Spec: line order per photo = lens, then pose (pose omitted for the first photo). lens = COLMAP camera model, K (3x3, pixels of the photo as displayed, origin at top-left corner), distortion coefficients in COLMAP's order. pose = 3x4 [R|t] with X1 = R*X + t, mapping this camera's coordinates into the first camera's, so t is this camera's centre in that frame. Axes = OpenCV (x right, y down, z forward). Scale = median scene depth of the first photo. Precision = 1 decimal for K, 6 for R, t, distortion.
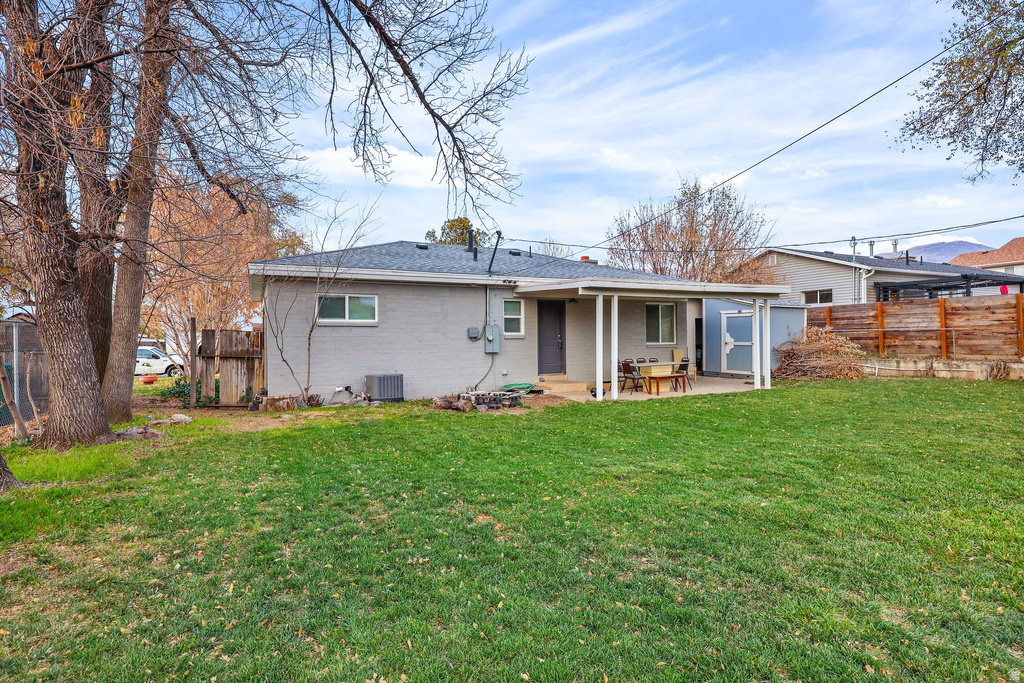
lens RADIAL K [[545.5, 0, 514.3], [0, 545.5, 340.0], [0, 0, 1]] dist [0.003742, 0.000230]
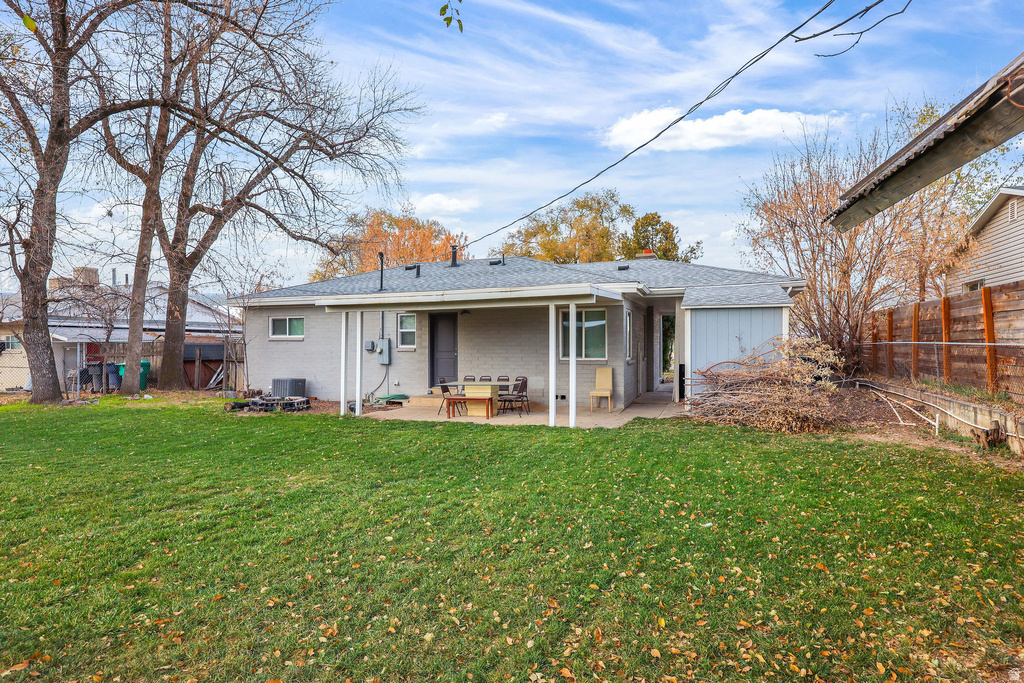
lens RADIAL K [[545.5, 0, 512.5], [0, 545.5, 336.9], [0, 0, 1]] dist [0.003742, 0.000230]
pose [[0.684331, -0.002534, -0.729167, 0.917835], [-0.003579, 0.999970, -0.006834, -0.023976], [0.729163, 0.007286, 0.684302, 0.437029]]
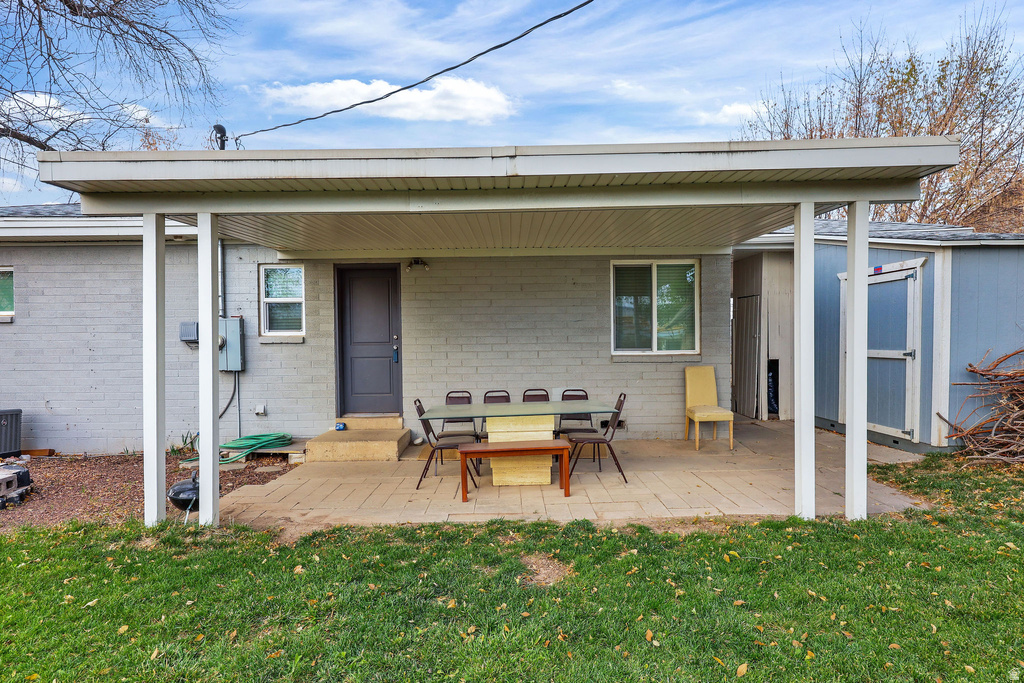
lens RADIAL K [[533.5, 0, 510.1], [0, 533.5, 351.0], [0, 0, 1]] dist [-0.005571, -0.000869]
pose [[0.901641, -0.000395, -0.432485, 0.408183], [0.003473, 0.999974, 0.006327, 0.002368], [0.432471, -0.007207, 0.901619, 0.656996]]
